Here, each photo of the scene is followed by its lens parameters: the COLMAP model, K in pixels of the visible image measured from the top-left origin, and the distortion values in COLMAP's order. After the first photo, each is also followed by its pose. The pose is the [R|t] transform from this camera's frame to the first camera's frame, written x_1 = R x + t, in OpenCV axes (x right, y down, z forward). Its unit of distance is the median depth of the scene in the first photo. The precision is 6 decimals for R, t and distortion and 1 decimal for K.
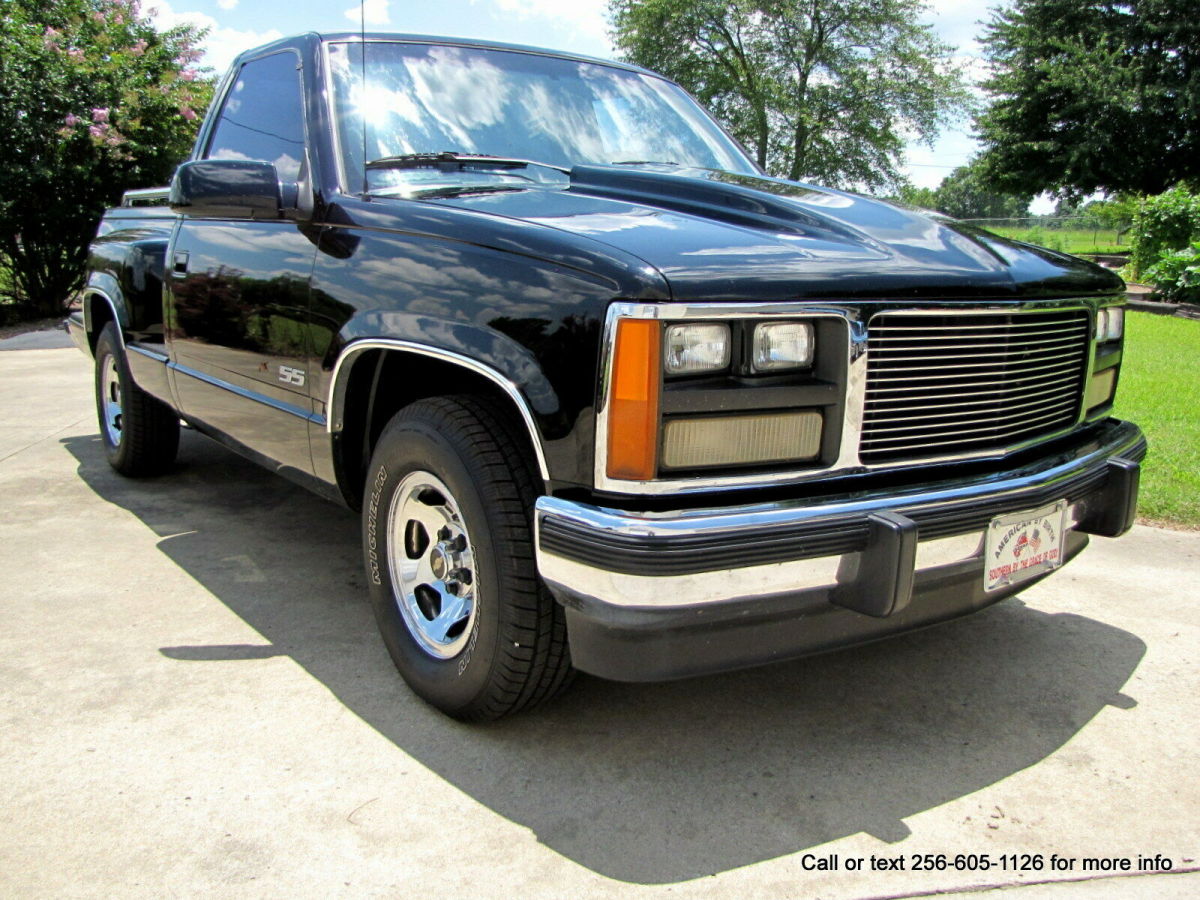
lens RADIAL K [[1010.1, 0, 598.7], [0, 1010.1, 451.2], [0, 0, 1]] dist [-0.149729, 0.104345]
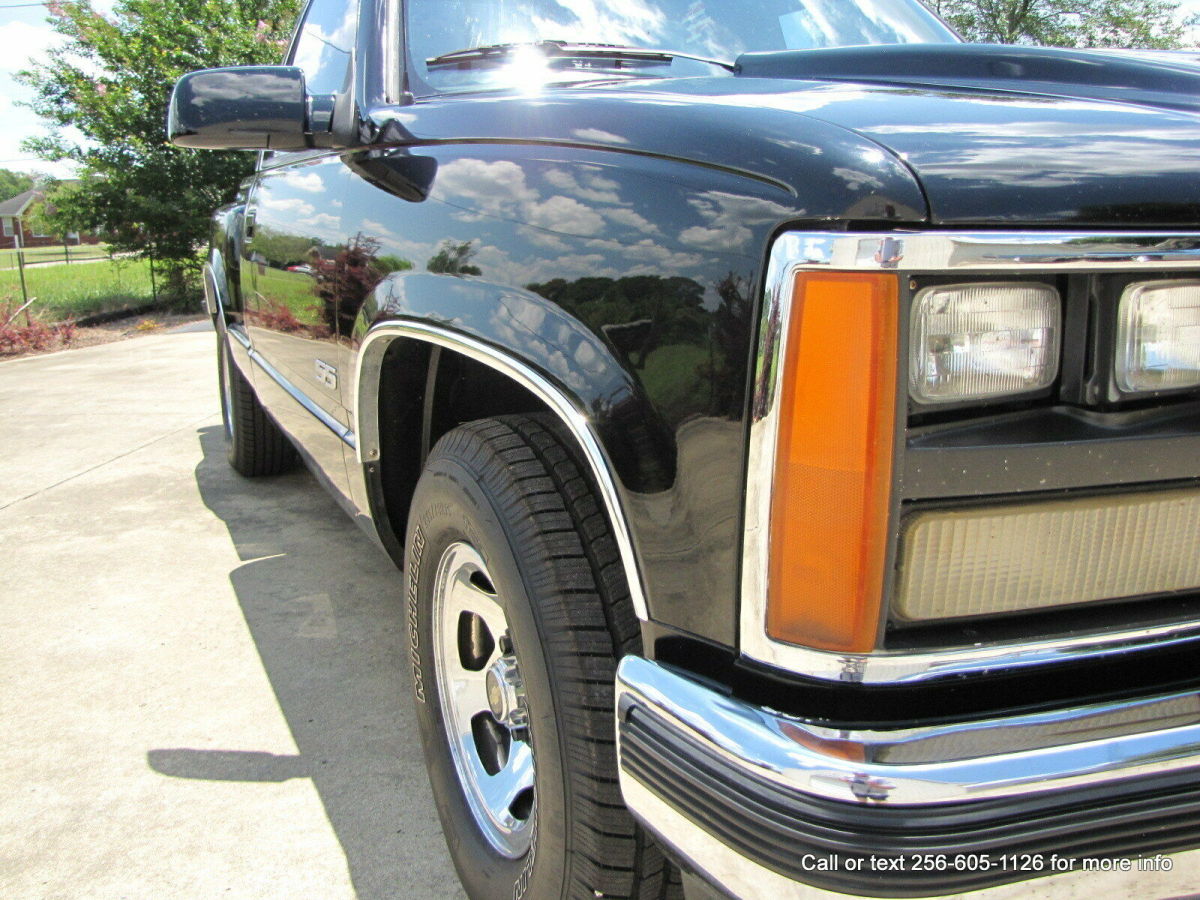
lens RADIAL K [[1010.1, 0, 607.2], [0, 1010.1, 442.3], [0, 0, 1]] dist [-0.149729, 0.104345]
pose [[0.982643, 0.013341, -0.185024, 0.016839], [-0.010898, 0.999840, 0.014214, -0.055994], [0.185184, -0.011951, 0.982631, 0.488008]]
